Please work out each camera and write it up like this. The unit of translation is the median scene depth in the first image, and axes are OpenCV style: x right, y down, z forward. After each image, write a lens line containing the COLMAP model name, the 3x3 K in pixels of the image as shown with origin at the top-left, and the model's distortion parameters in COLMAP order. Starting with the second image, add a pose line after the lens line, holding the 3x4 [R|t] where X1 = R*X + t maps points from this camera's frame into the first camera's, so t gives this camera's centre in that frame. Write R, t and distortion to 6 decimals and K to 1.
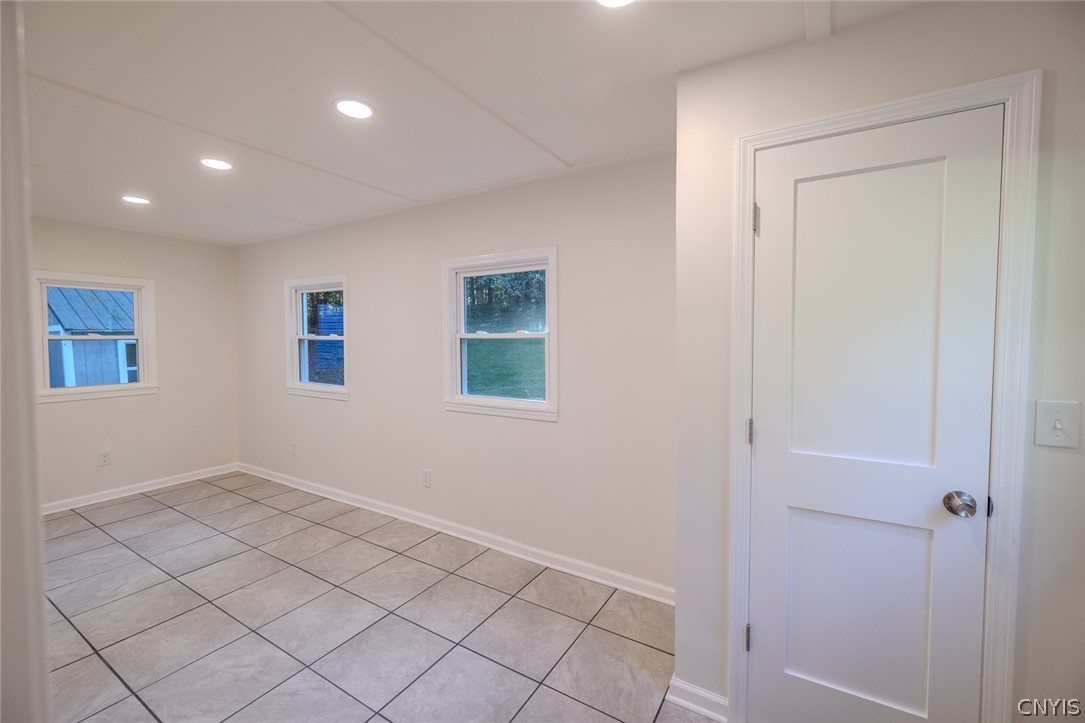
lens RADIAL K [[461.0, 0, 538.5], [0, 461.0, 360.0], [0, 0, 1]] dist [-0.000219, -0.000596]
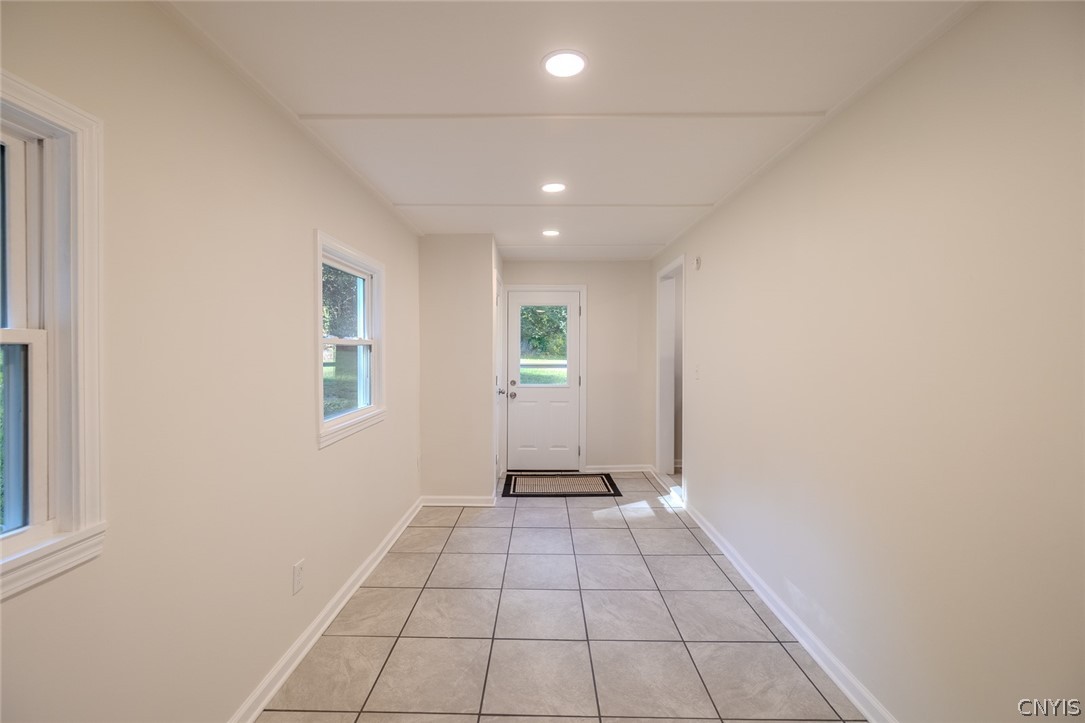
lens RADIAL K [[461.0, 0, 540.2], [0, 461.0, 361.2], [0, 0, 1]] dist [-0.000219, -0.000596]
pose [[-0.532297, -0.019743, 0.846328, -1.345688], [0.043445, 0.997774, 0.050601, -0.059283], [-0.845442, 0.063703, -0.530254, 1.524459]]
